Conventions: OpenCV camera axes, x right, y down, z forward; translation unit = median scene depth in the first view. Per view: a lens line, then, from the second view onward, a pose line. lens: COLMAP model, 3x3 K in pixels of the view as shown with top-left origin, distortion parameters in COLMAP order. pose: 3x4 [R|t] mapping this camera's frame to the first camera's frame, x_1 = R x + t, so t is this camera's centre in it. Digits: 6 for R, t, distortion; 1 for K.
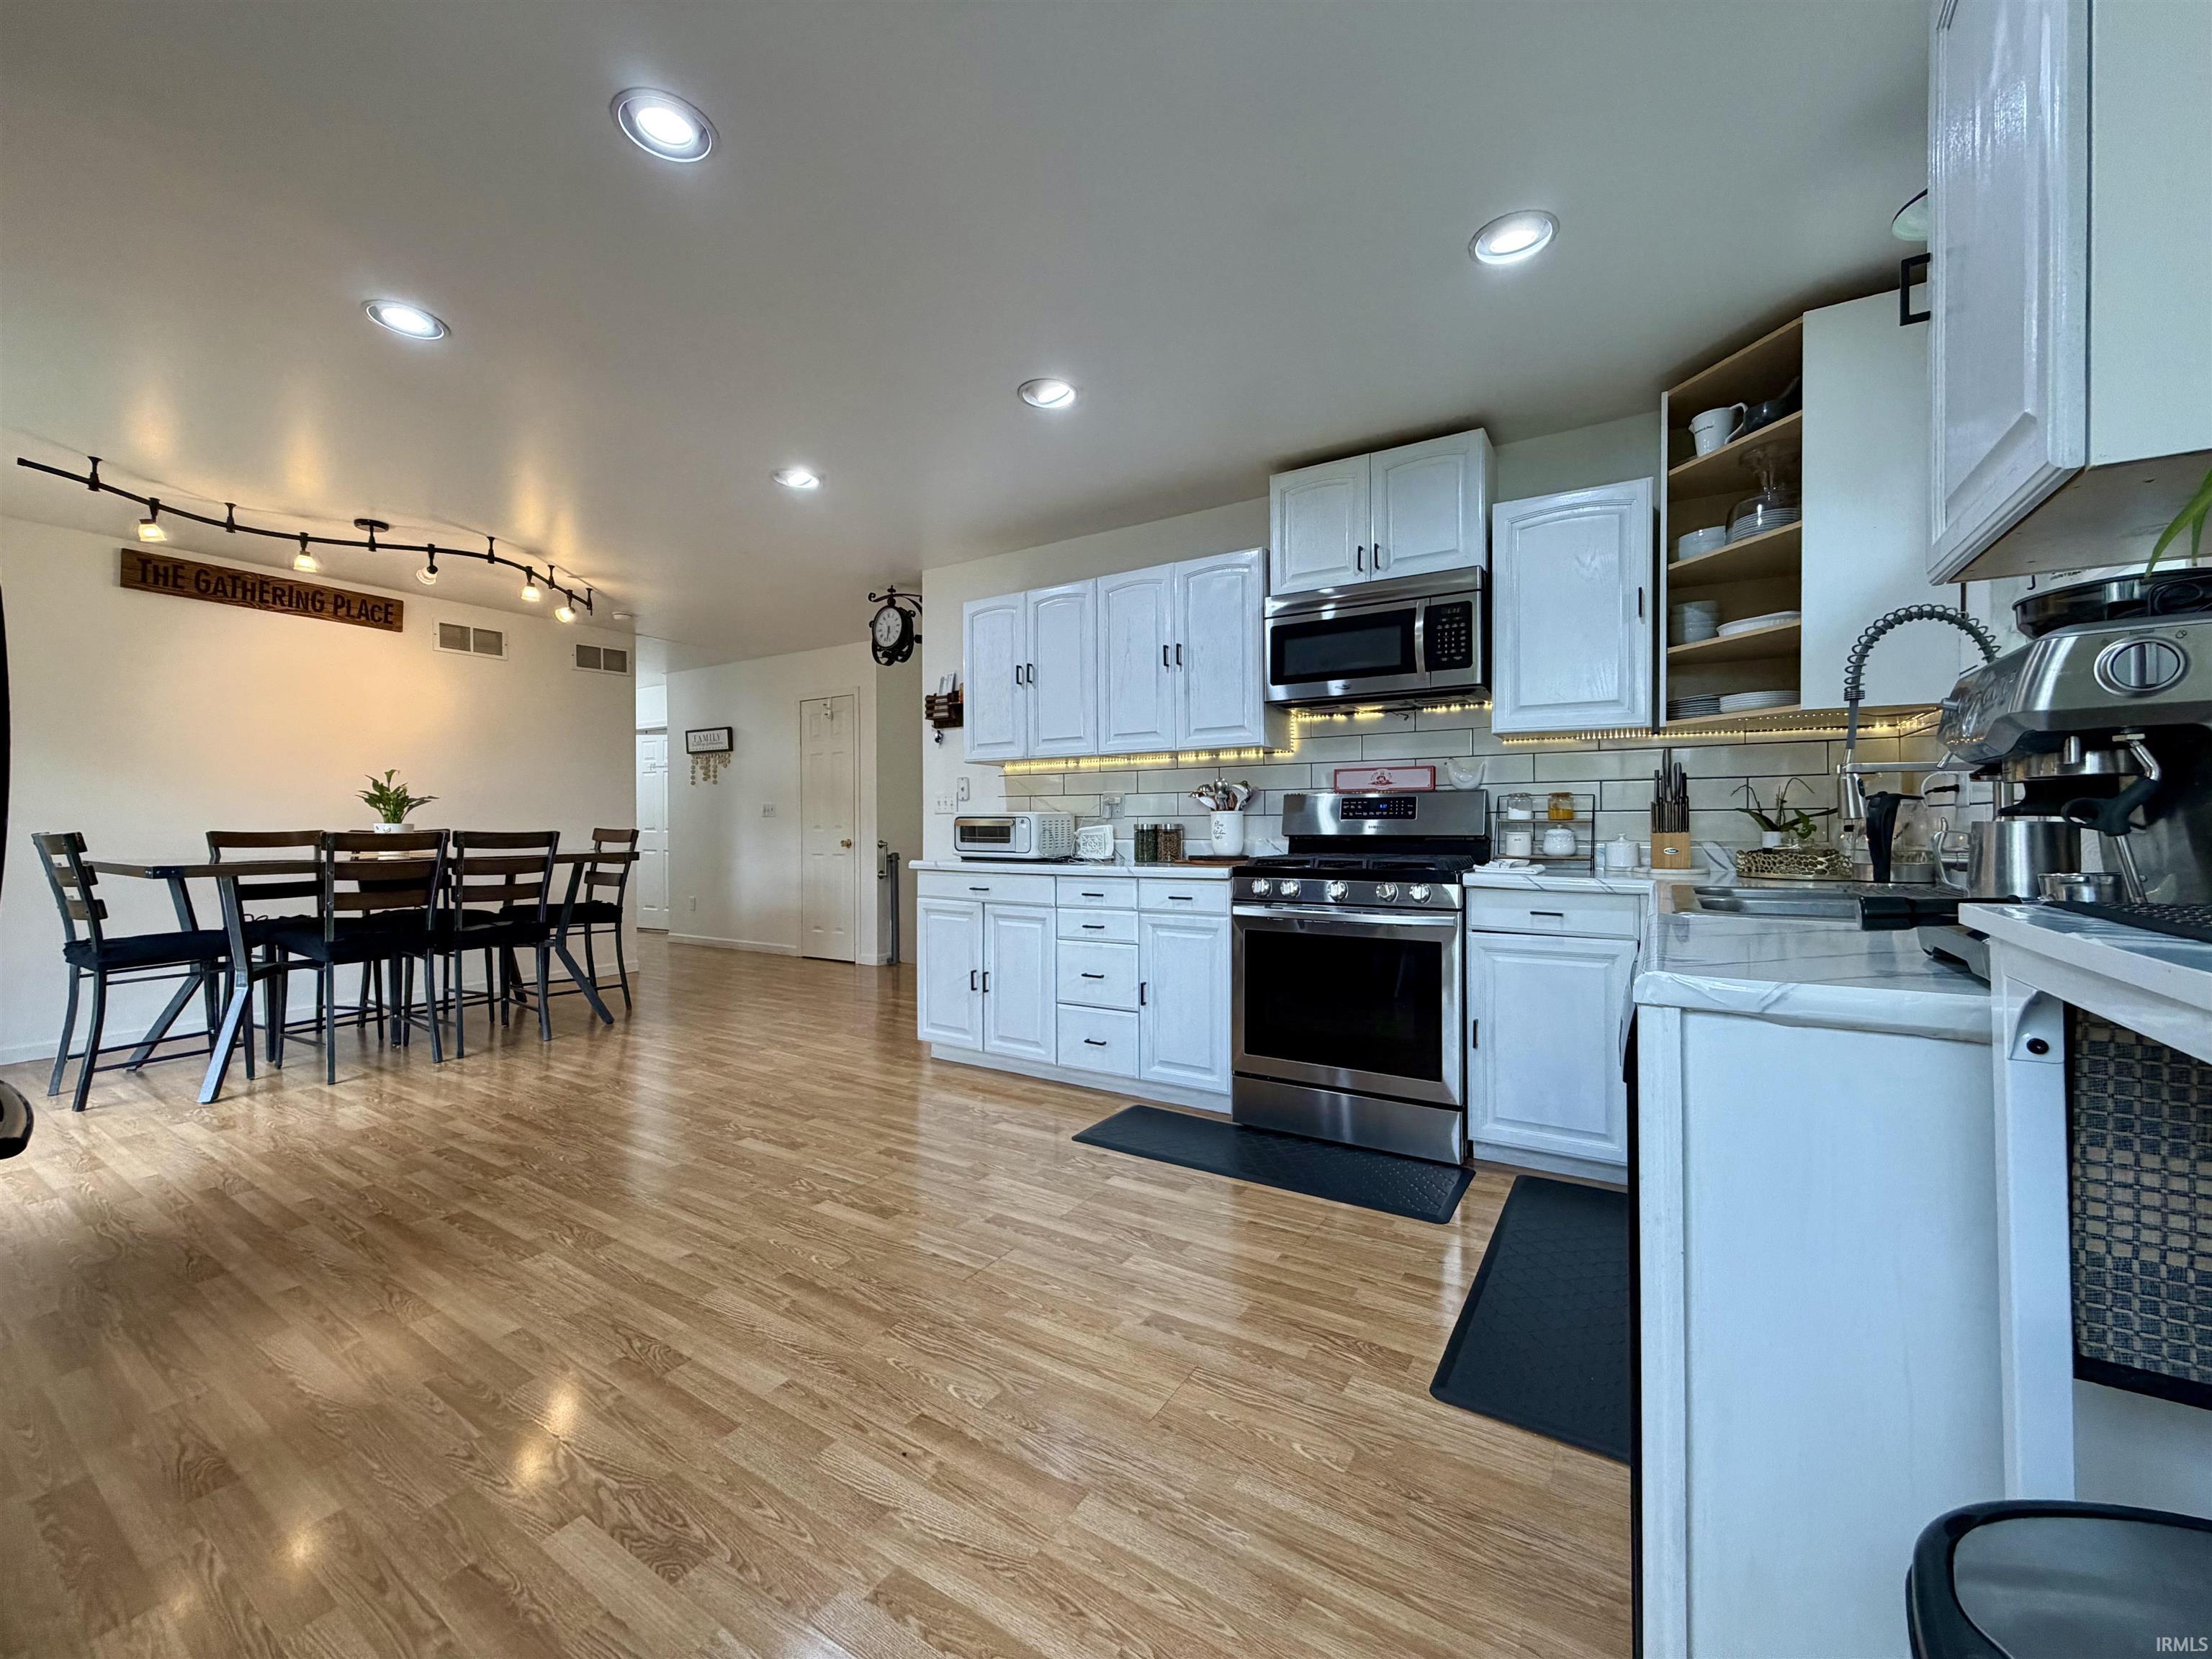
lens RADIAL K [[881.3, 0, 1113.1], [0, 881.3, 836.8], [0, 0, 1]] dist [0.001284, -0.000273]
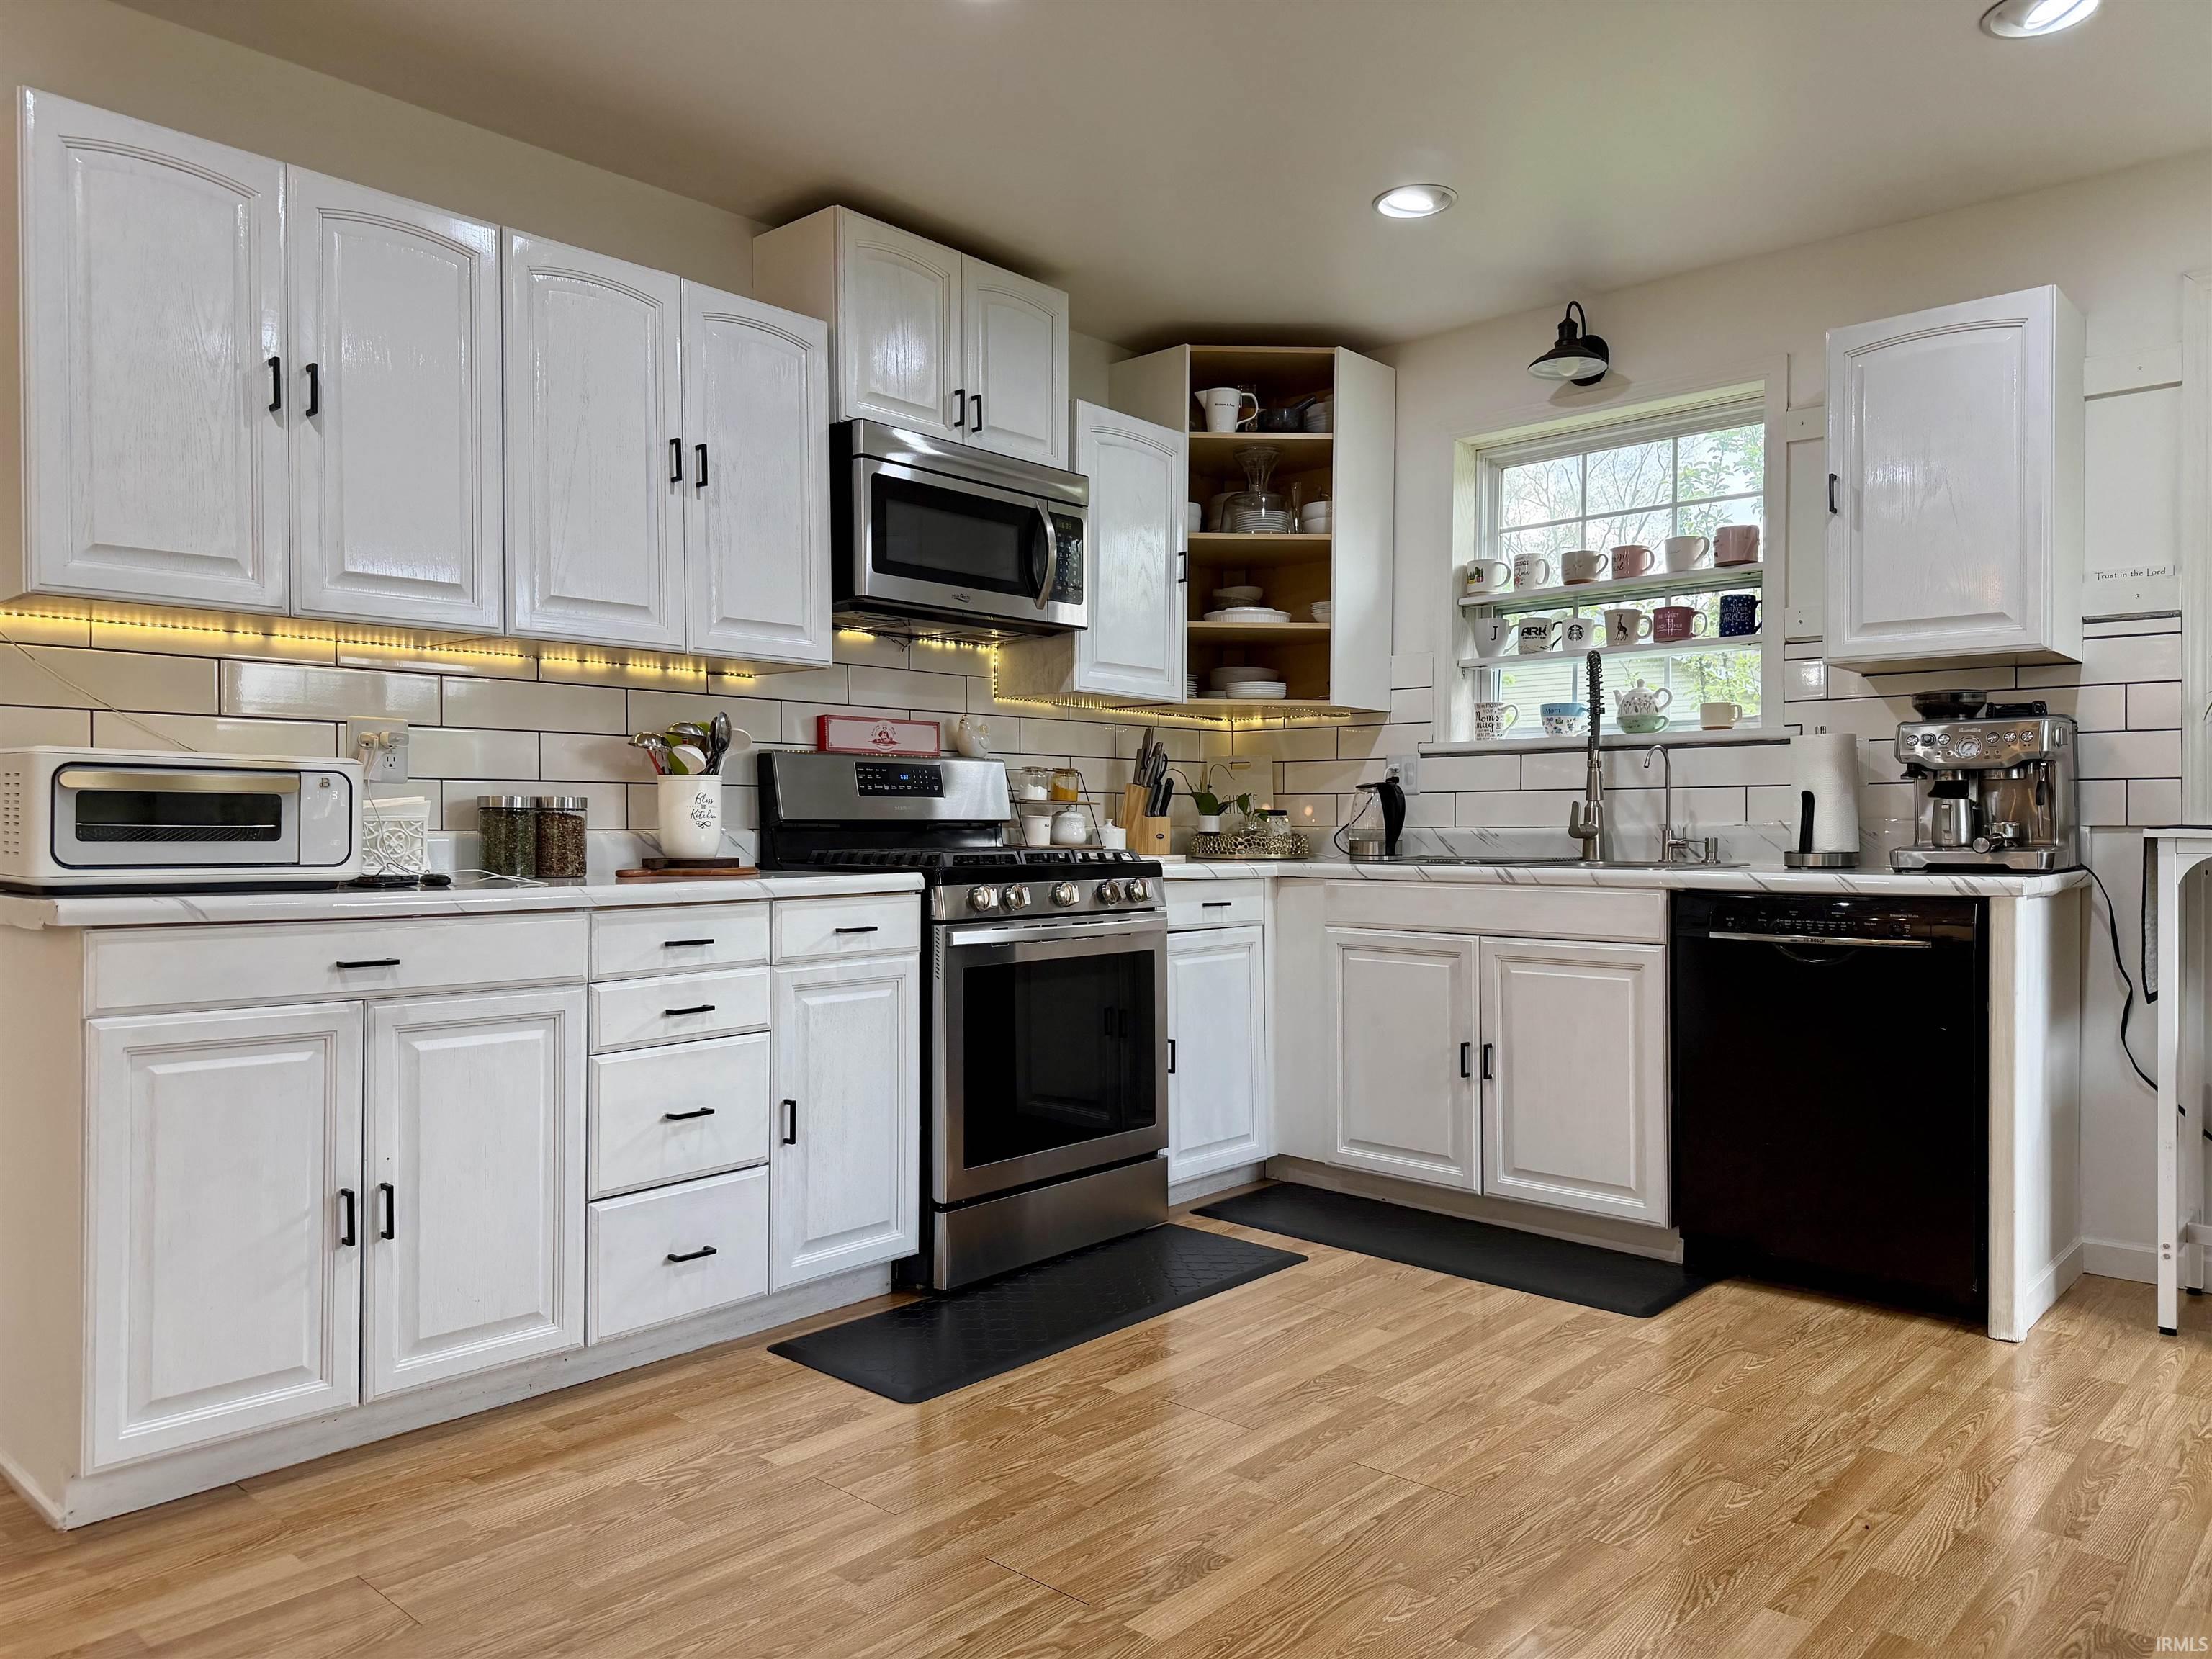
lens RADIAL K [[1544.5, 0, 1091.8], [0, 1544.5, 842.9], [0, 0, 1]] dist [0.041472, -0.052048]
pose [[0.177399, -0.008849, 0.984099, -0.805430], [0.011653, 0.999908, 0.006891, 0.009011], [-0.984070, 0.010245, 0.177486, 0.641373]]
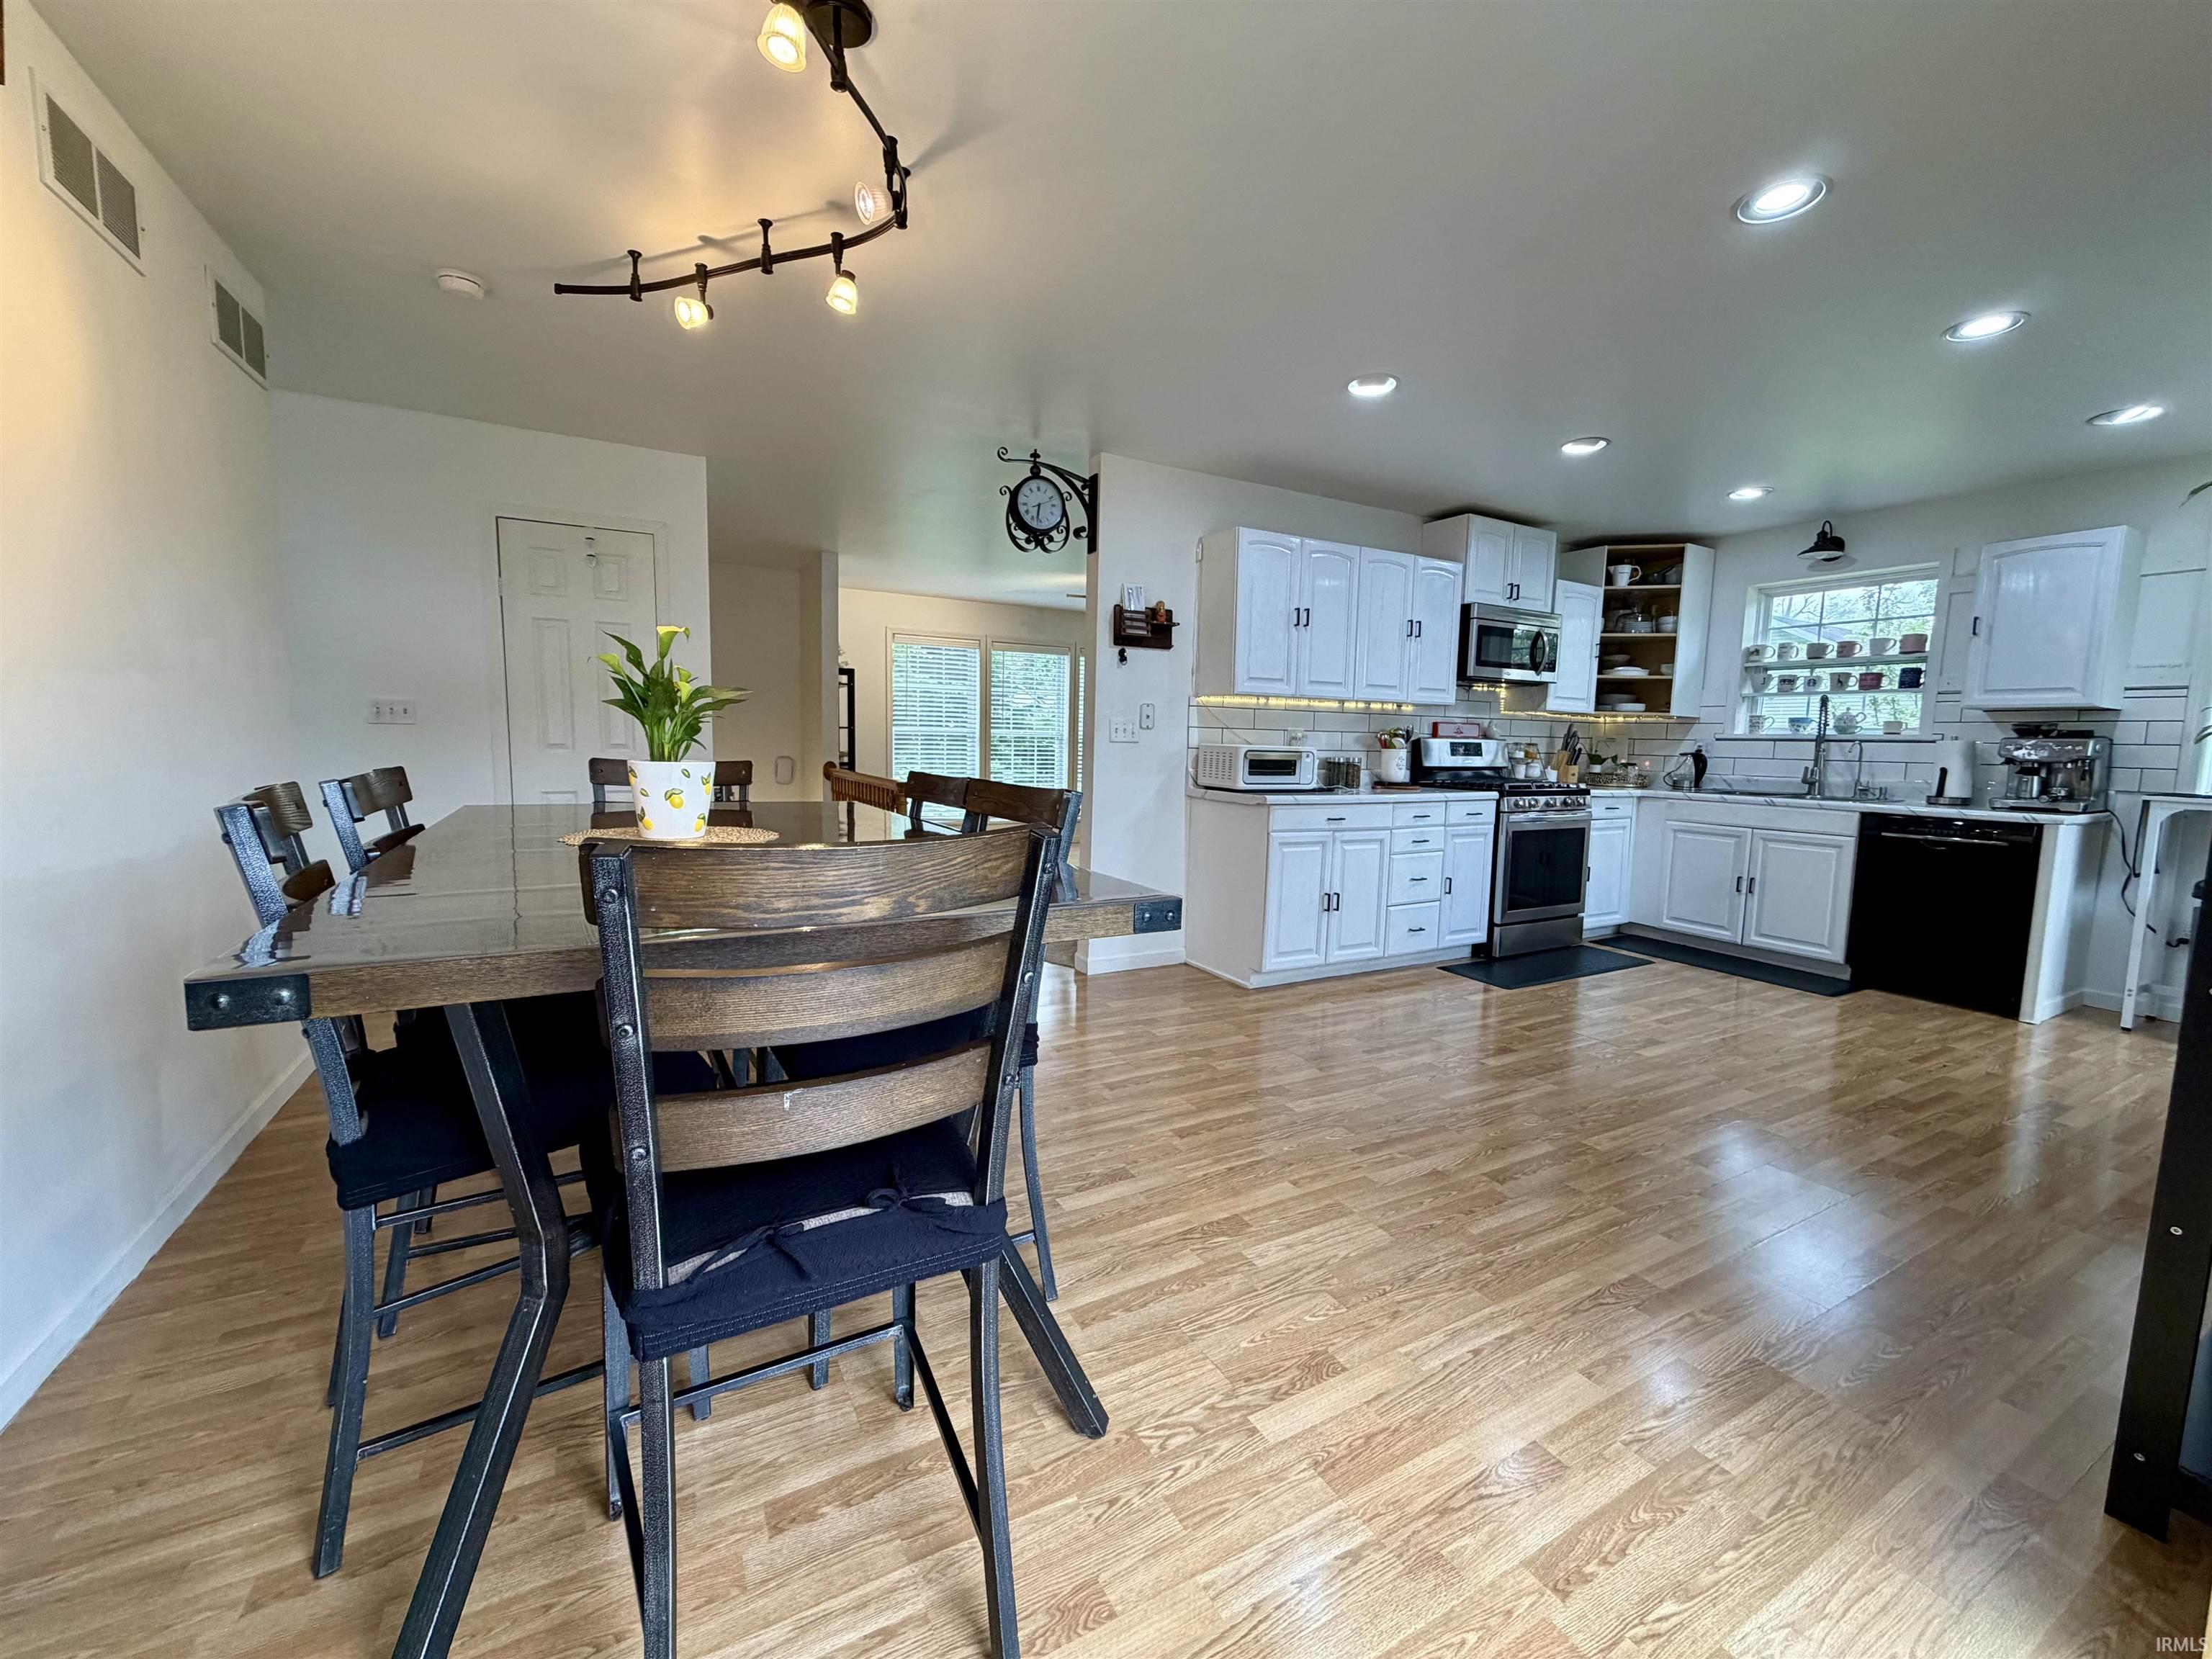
lens RADIAL K [[881.3, 0, 1100.6], [0, 881.3, 827.9], [0, 0, 1]] dist [0.001284, -0.000273]
pose [[0.480696, -0.077714, 0.873437, -1.368125], [-0.012577, 0.995352, 0.095483, -0.033750], [-0.876797, -0.056883, 0.477484, 0.800935]]
